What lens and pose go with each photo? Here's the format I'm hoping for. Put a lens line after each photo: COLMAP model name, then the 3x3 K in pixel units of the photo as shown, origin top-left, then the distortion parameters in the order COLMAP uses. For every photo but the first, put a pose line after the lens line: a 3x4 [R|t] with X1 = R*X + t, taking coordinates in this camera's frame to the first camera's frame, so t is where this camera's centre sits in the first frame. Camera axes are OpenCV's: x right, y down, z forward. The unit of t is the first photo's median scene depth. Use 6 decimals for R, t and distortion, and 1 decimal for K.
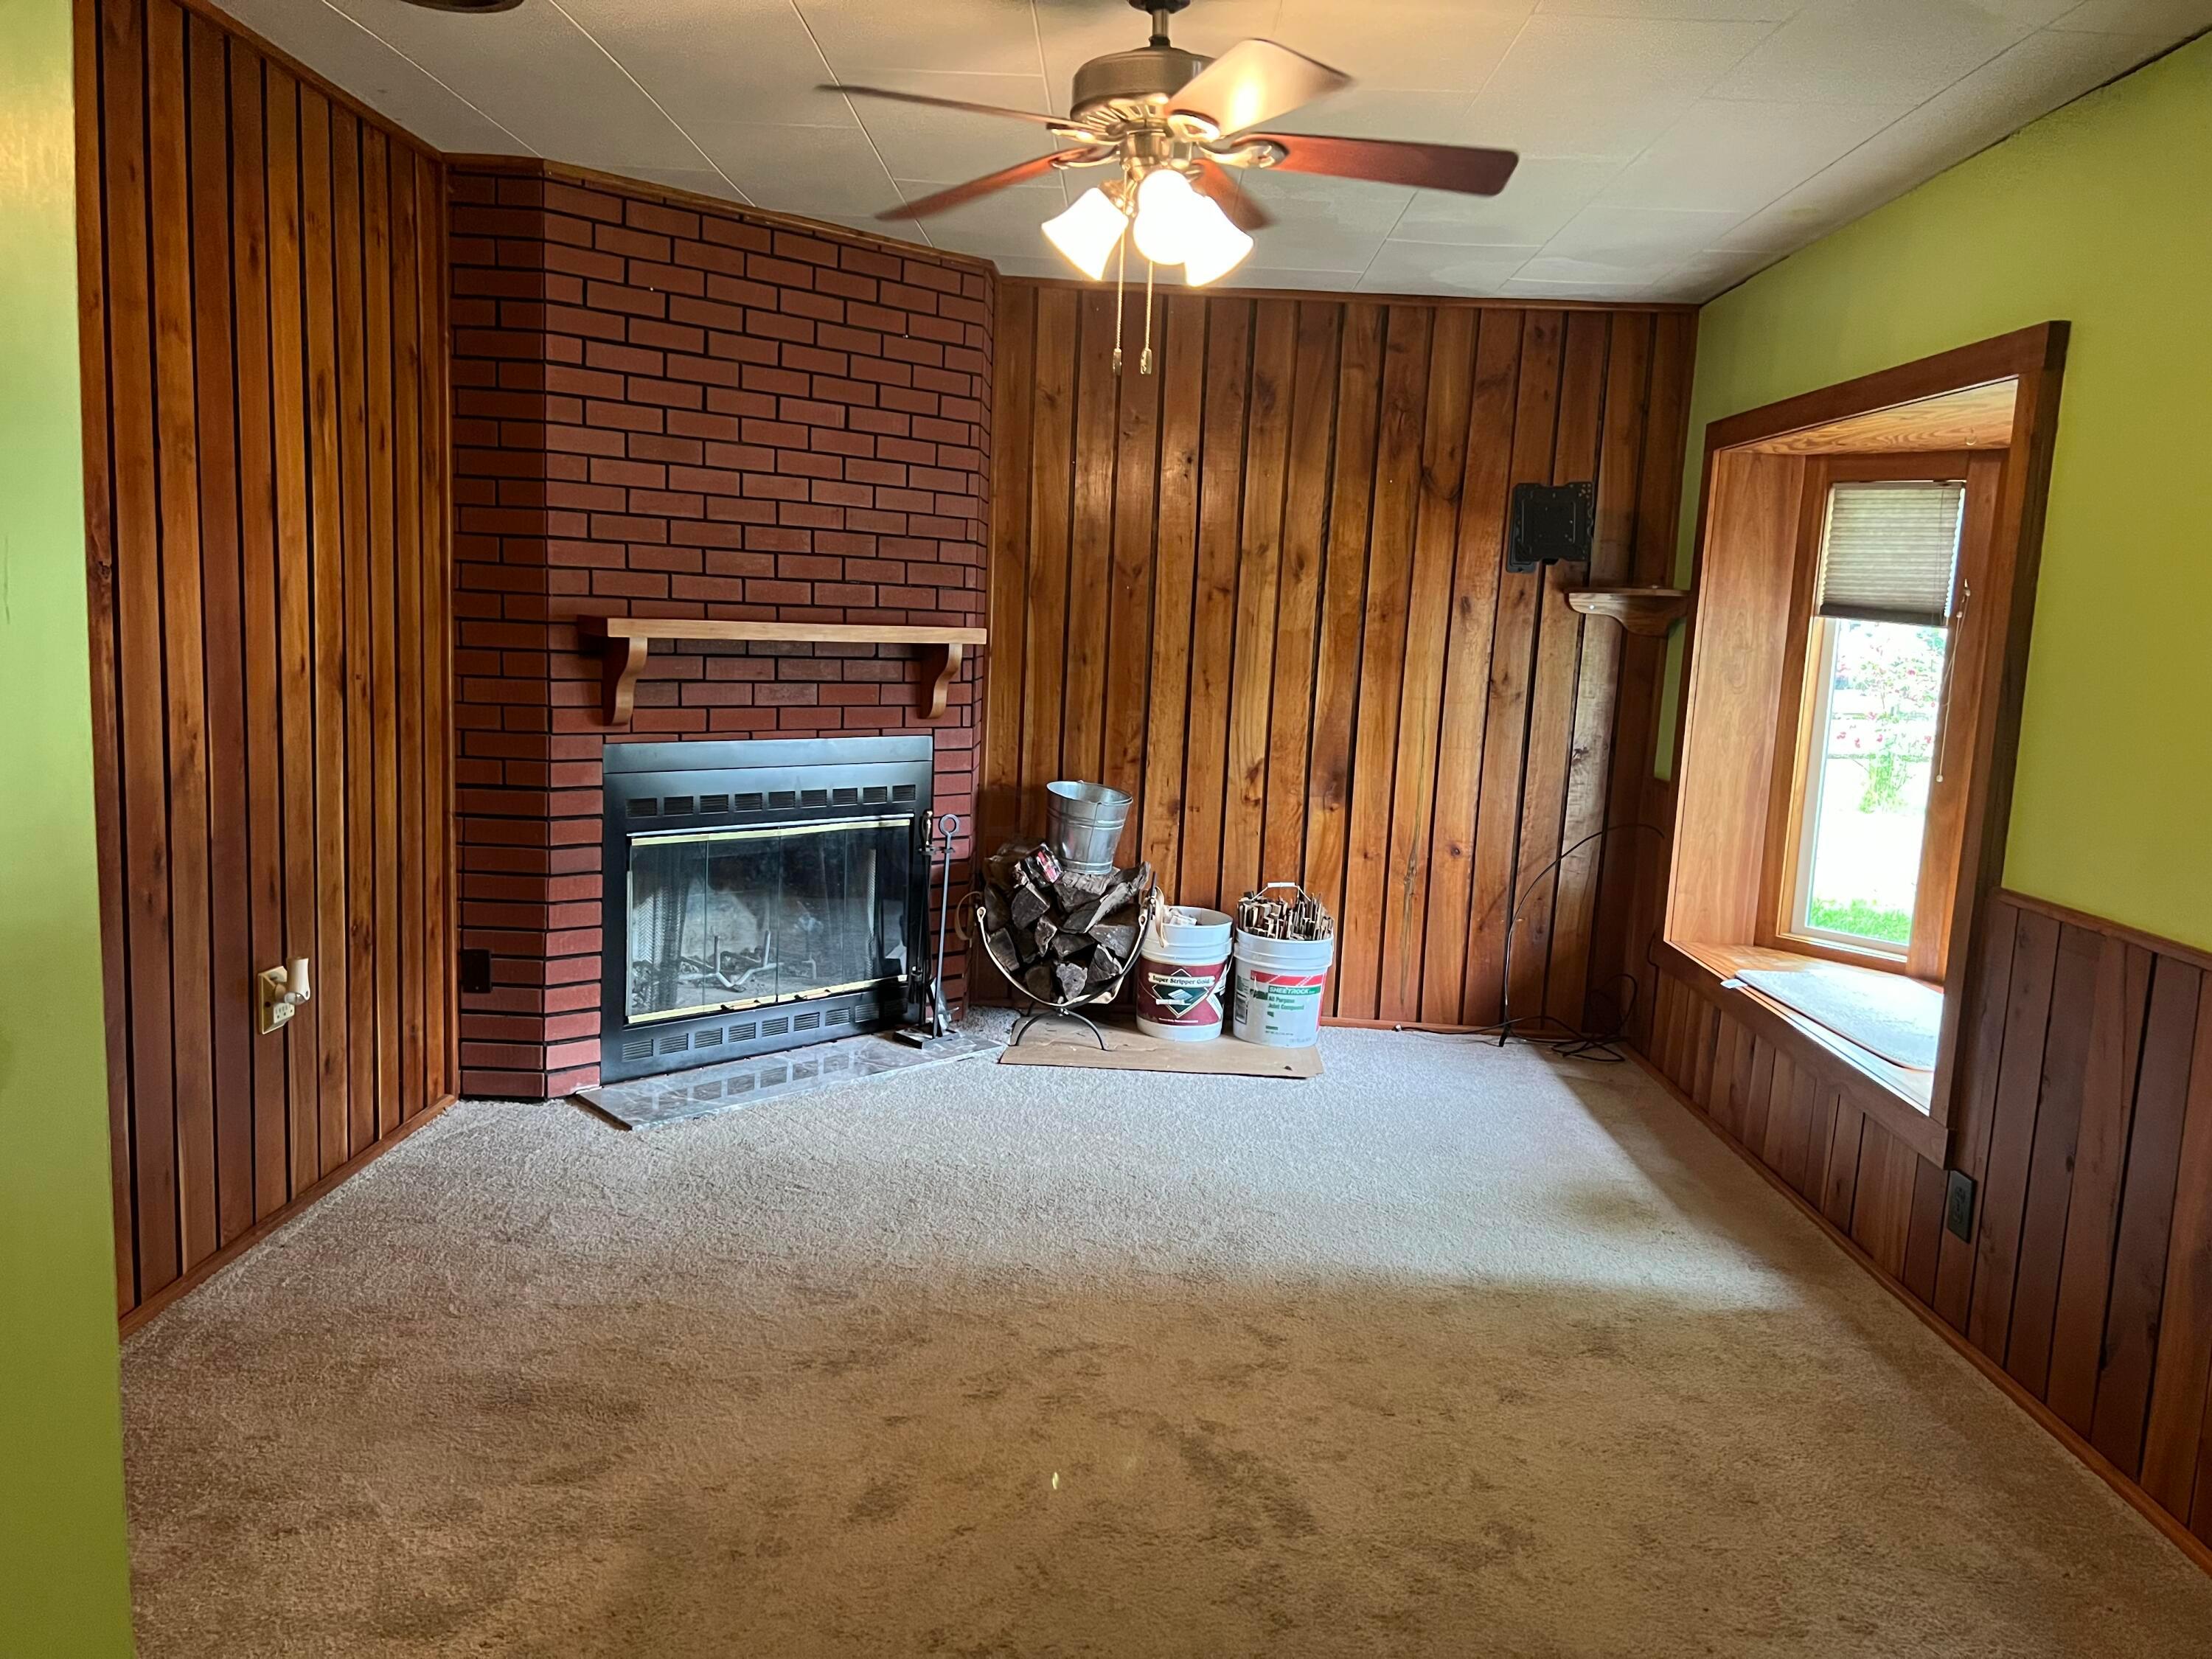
lens RADIAL K [[1652.1, 0, 1106.0], [0, 1652.1, 829.5], [0, 0, 1]] dist [0.068802, -0.093170]
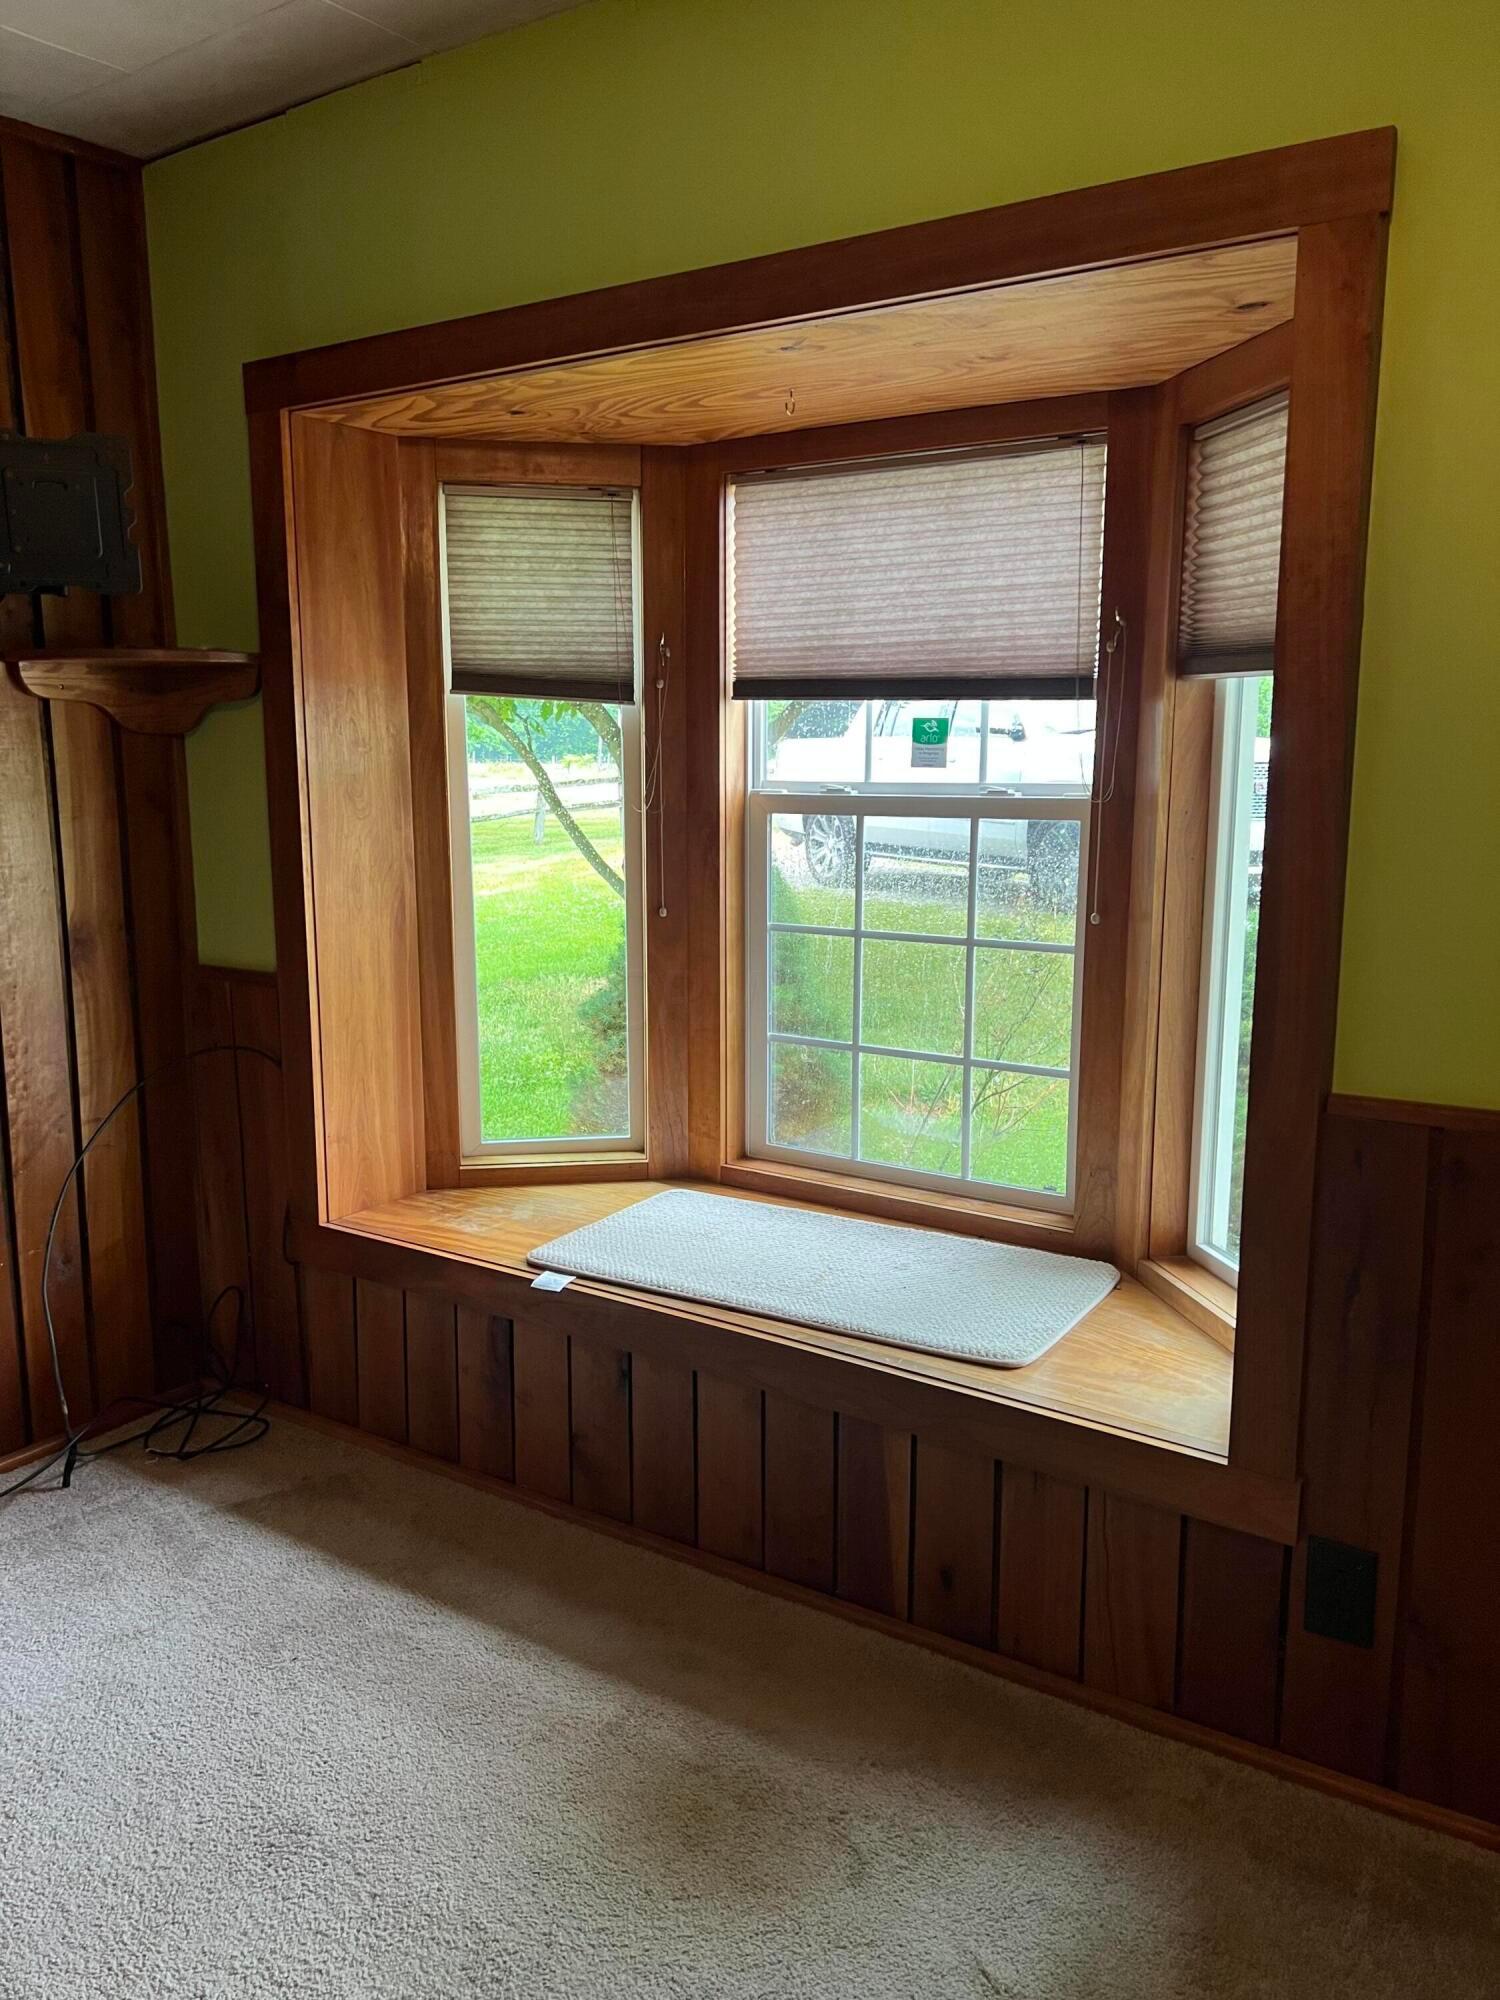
lens RADIAL K [[1493.8, 0, 749.7], [0, 1493.8, 1018.3], [0, 0, 1]] dist [0.068802, -0.093170]
pose [[0.537561, -0.199955, 0.819174, -0.024224], [0.143186, 0.979015, 0.145008, -0.069877], [-0.830979, 0.039344, 0.554911, 0.570569]]
